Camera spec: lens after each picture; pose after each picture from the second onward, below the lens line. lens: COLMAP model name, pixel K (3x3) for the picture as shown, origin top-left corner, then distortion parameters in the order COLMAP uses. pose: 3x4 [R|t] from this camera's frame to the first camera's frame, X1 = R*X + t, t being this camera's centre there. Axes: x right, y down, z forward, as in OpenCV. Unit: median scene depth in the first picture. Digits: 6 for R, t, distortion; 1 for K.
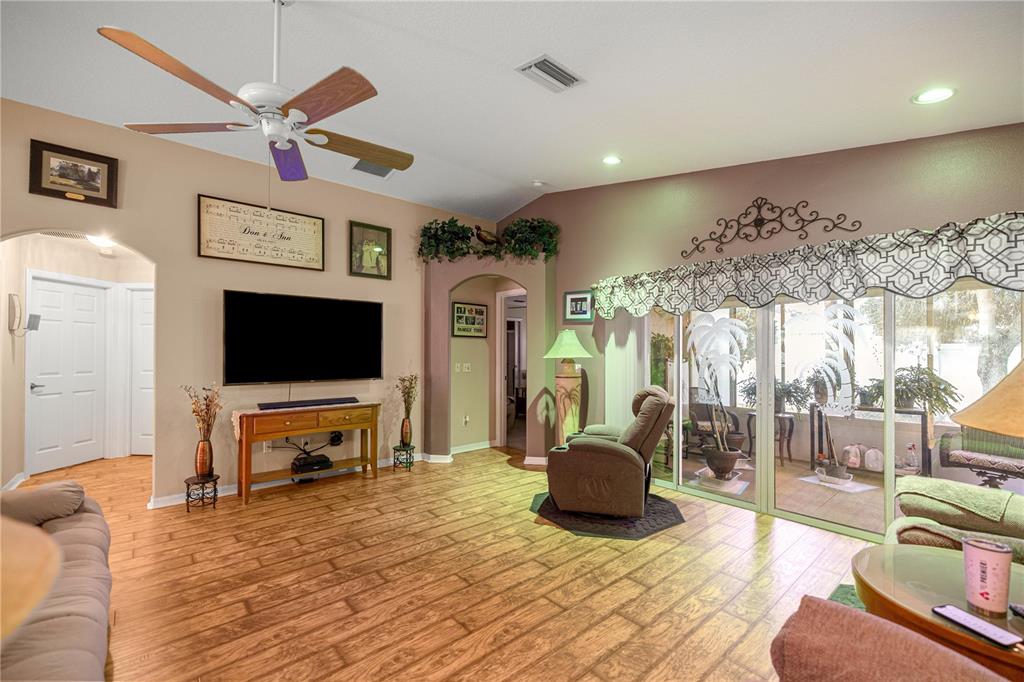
lens RADIAL K [[430.8, 0, 507.9], [0, 430.8, 349.5], [0, 0, 1]] dist [0.003143, -0.000391]
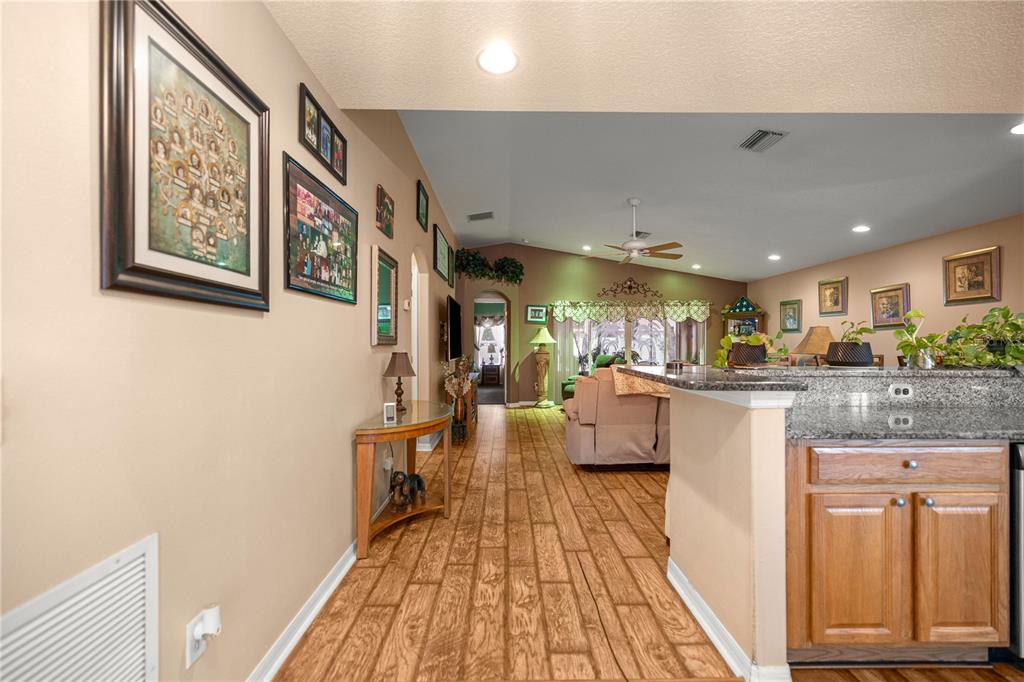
lens RADIAL K [[430.8, 0, 509.9], [0, 430.8, 344.6], [0, 0, 1]] dist [0.003143, -0.000391]
pose [[0.645319, -0.003804, 0.763904, -1.896229], [-0.001716, 0.999978, 0.006429, 0.021135], [-0.763912, -0.005460, 0.645298, -0.080273]]
